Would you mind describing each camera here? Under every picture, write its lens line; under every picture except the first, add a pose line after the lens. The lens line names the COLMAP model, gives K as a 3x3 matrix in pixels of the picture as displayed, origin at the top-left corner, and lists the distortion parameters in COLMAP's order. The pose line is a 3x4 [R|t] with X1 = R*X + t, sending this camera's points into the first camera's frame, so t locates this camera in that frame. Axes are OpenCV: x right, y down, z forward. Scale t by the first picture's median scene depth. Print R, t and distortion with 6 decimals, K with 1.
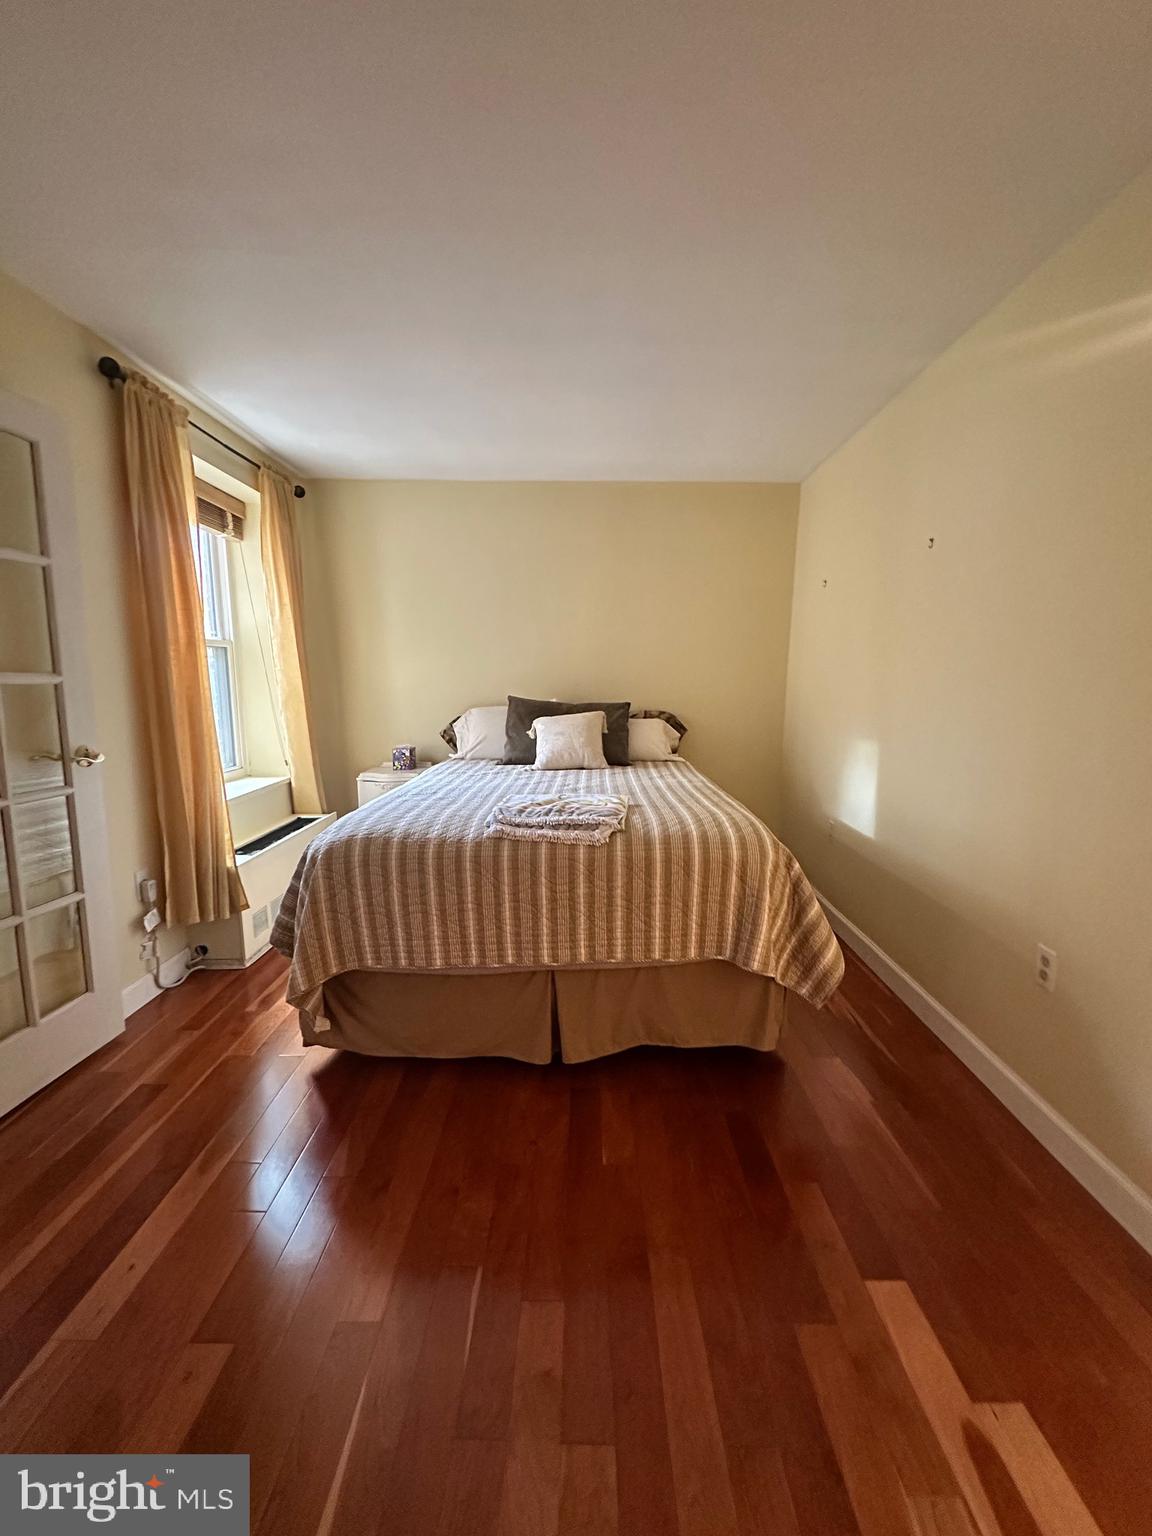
lens RADIAL K [[610.1, 0, 570.4], [0, 610.1, 770.3], [0, 0, 1]] dist [-0.001115, 0.000118]
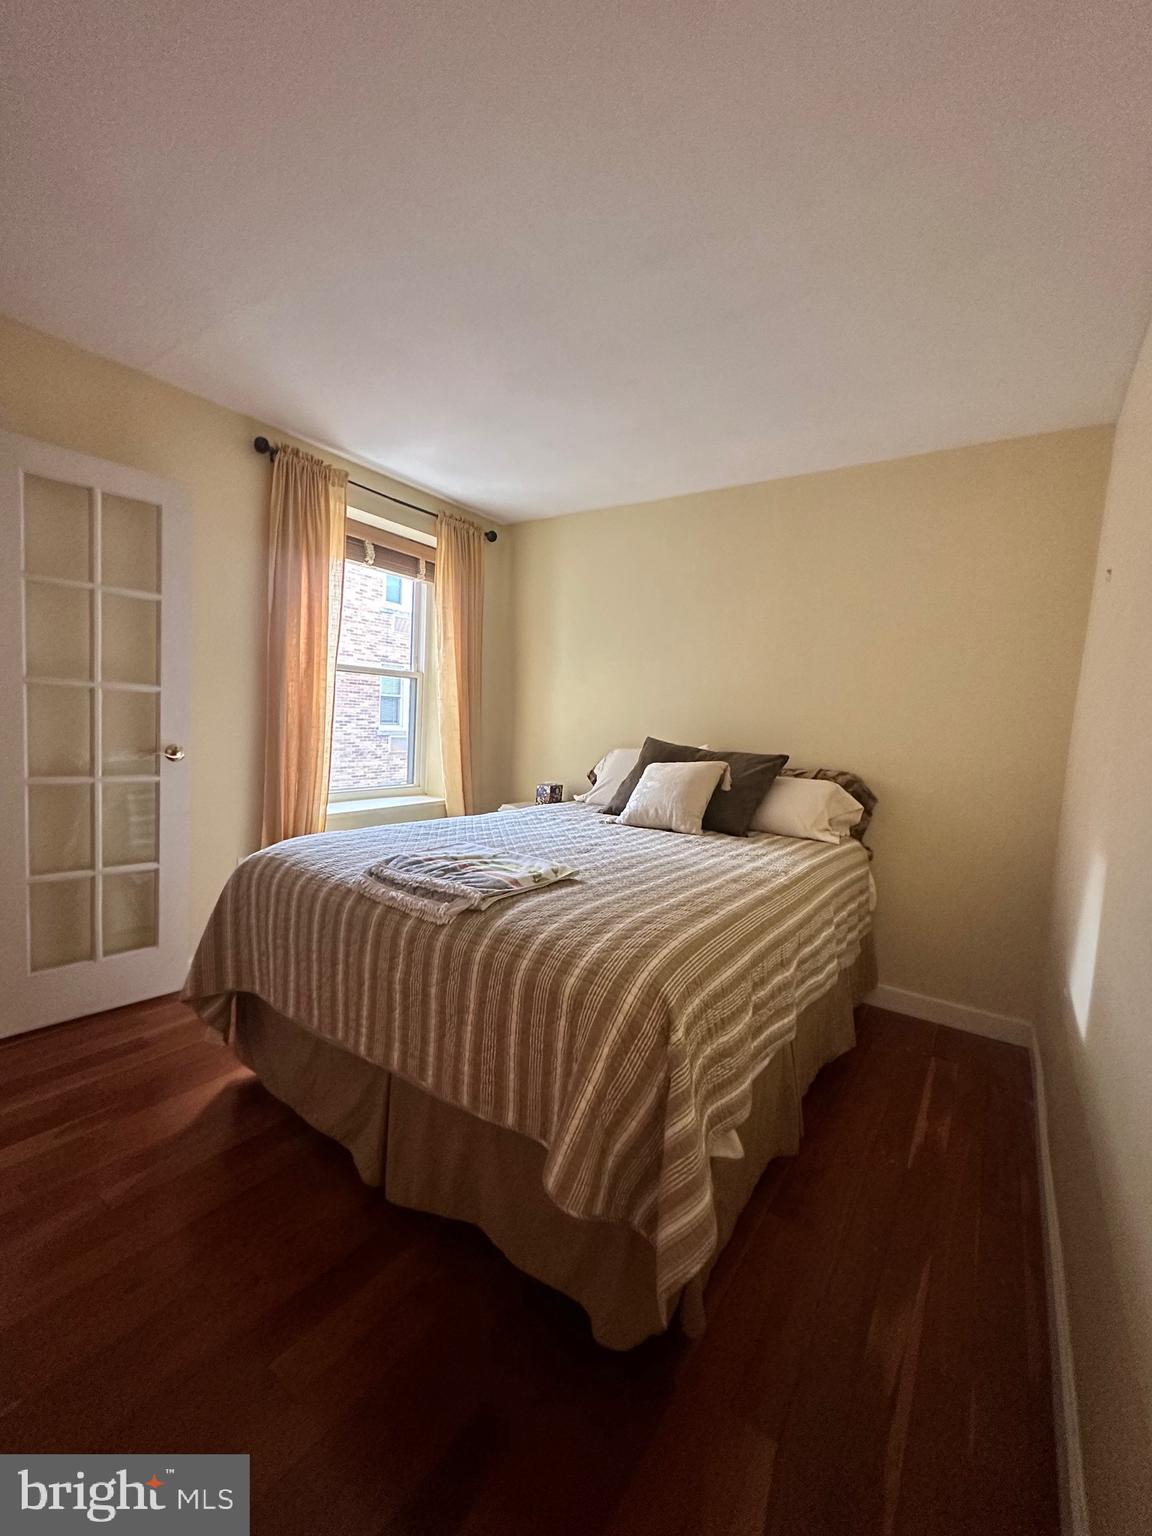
lens RADIAL K [[610.1, 0, 575.8], [0, 610.1, 769.0], [0, 0, 1]] dist [-0.001115, 0.000118]
pose [[0.821516, 0.090278, -0.562993, 0.355420], [-0.137868, 0.989538, -0.042500, -0.031179], [0.553266, 0.112533, 0.825368, 0.276134]]
